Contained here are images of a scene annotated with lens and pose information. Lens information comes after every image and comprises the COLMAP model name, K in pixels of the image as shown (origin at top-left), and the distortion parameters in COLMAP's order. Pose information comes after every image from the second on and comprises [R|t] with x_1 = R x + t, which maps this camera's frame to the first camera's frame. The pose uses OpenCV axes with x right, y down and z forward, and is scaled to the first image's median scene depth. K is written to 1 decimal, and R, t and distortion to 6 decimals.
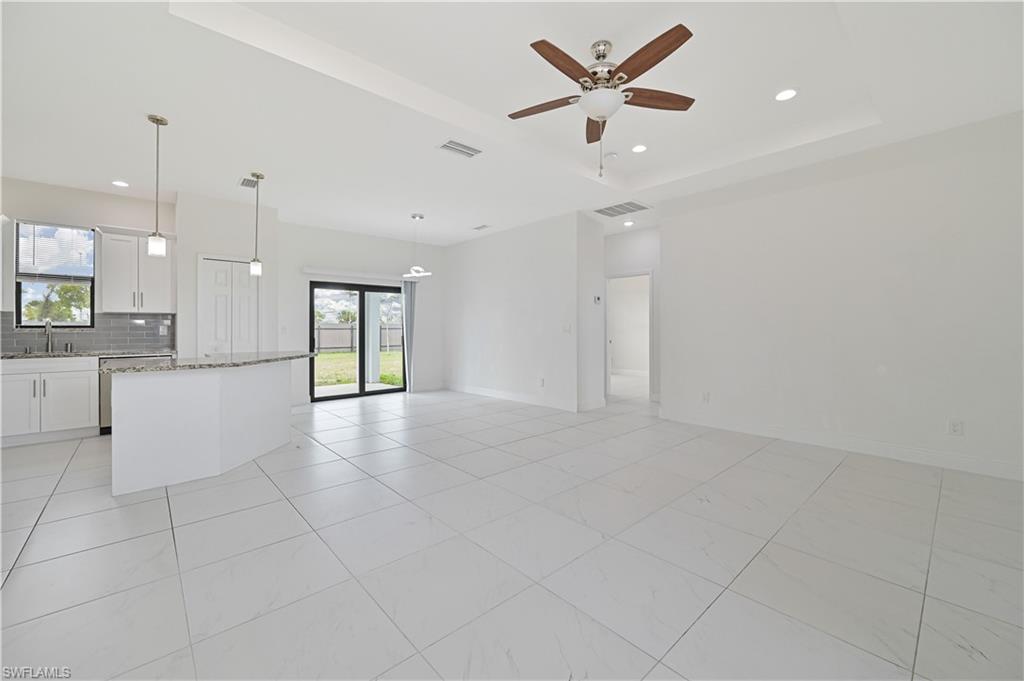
lens RADIAL K [[407.4, 0, 517.0], [0, 407.4, 330.6], [0, 0, 1]] dist [0.000780, 0.000089]
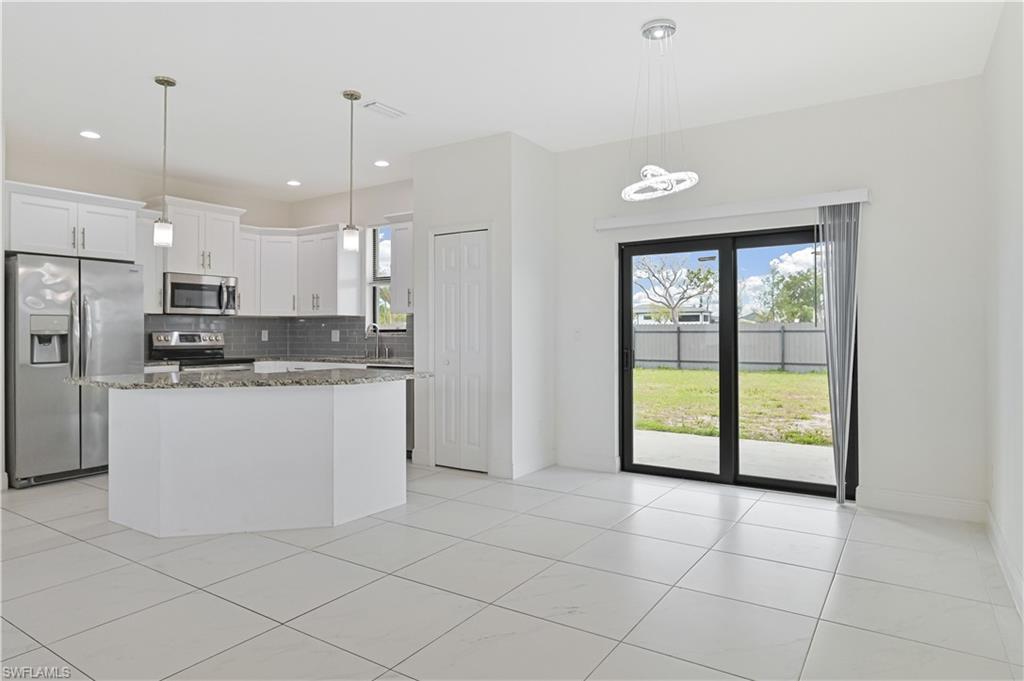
lens RADIAL K [[613.1, 0, 513.1], [0, 613.1, 329.8], [0, 0, 1]] dist [-0.000202, -0.001167]
pose [[0.250091, -0.003522, -0.968216, 0.264462], [-0.001226, 0.999991, -0.003954, -0.005286], [0.968221, 0.002176, 0.250085, 0.747562]]
